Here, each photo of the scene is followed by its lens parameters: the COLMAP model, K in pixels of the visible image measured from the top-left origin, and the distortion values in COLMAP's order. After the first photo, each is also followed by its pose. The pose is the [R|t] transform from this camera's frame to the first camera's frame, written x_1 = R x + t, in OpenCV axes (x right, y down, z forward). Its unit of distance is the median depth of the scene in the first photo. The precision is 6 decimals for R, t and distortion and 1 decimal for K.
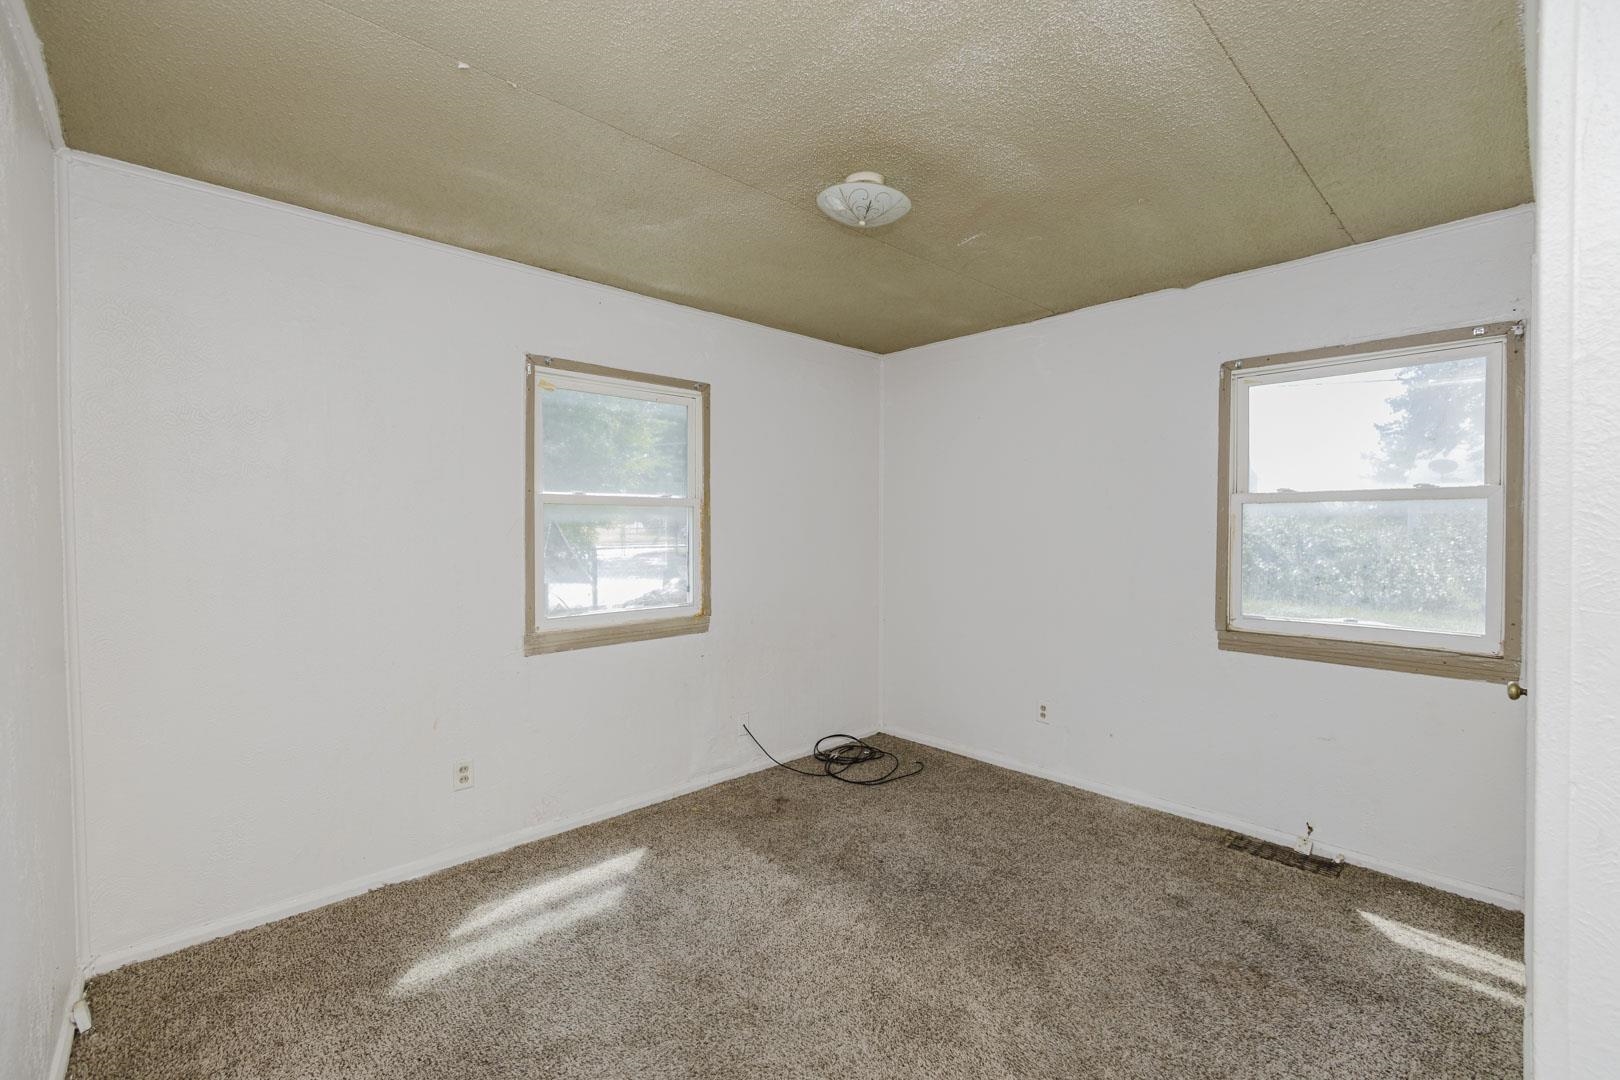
lens RADIAL K [[680.2, 0, 810.0], [0, 680.2, 540.0], [0, 0, 1]] dist [-0.008480, 0.000182]
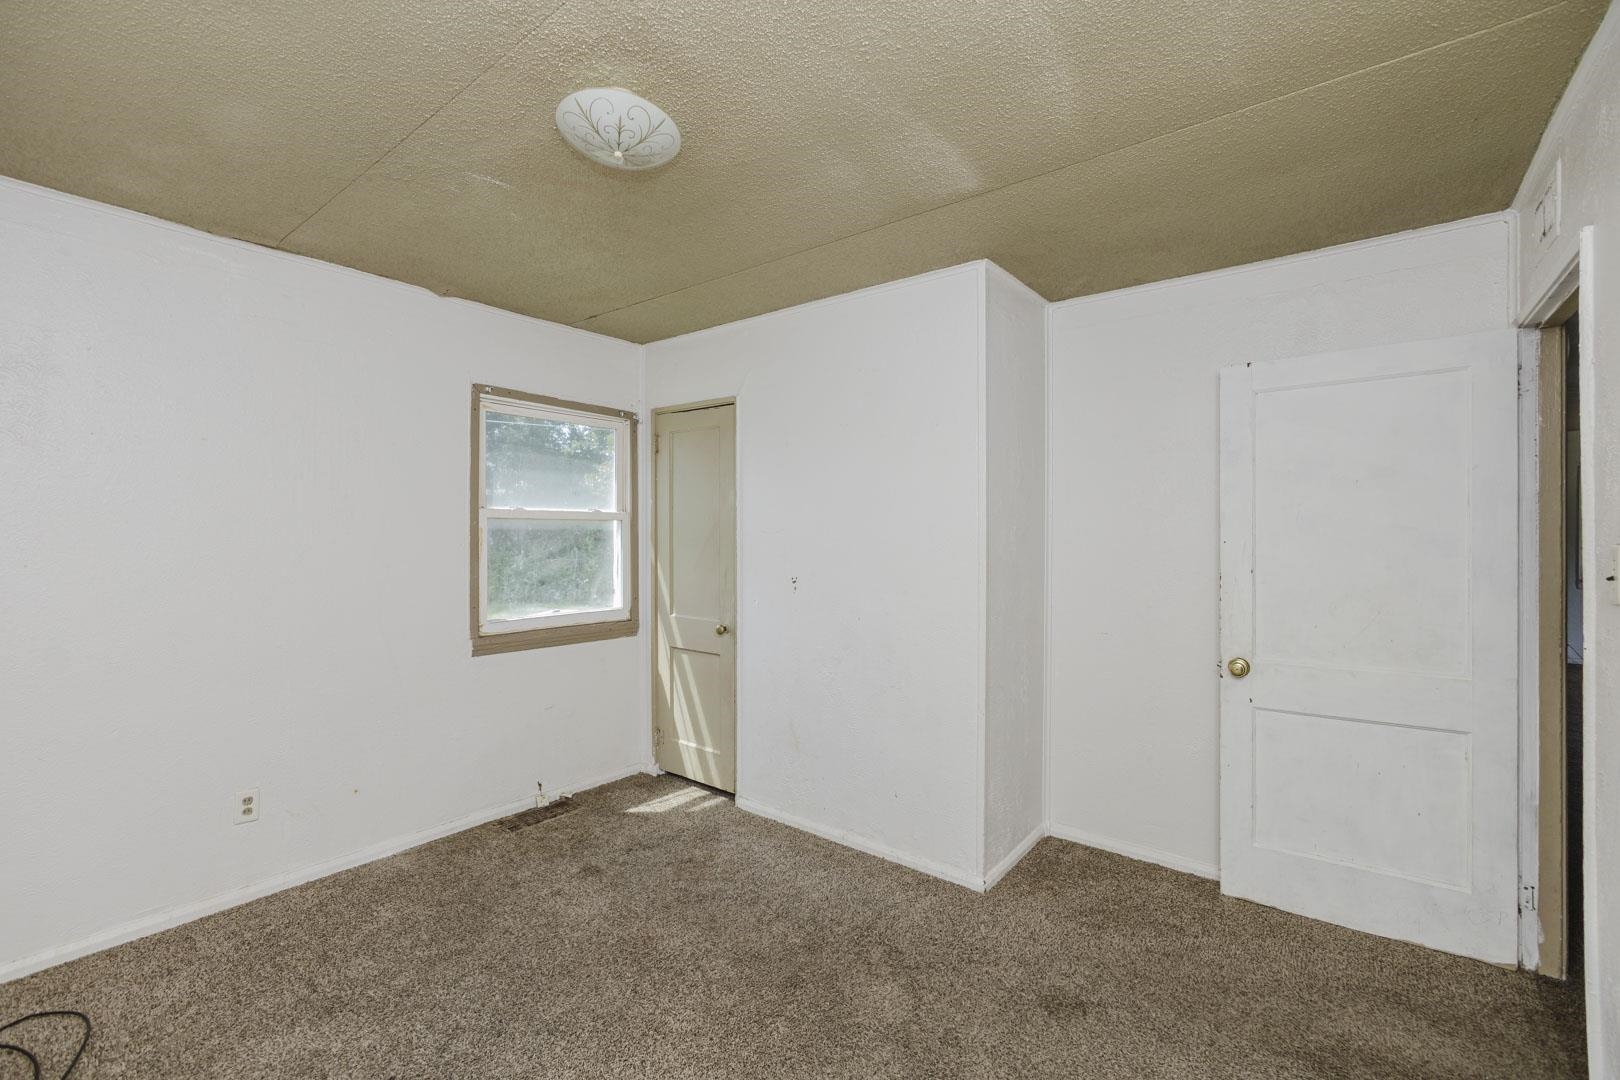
lens RADIAL K [[689.9, 0, 811.5], [0, 689.9, 534.0], [0, 0, 1]] dist [-0.007980, -0.000094]
pose [[-0.147423, -0.002837, 0.989069, -0.629941], [0.011321, 0.999926, 0.004556, -0.032514], [-0.989009, 0.011869, -0.147380, 0.767762]]
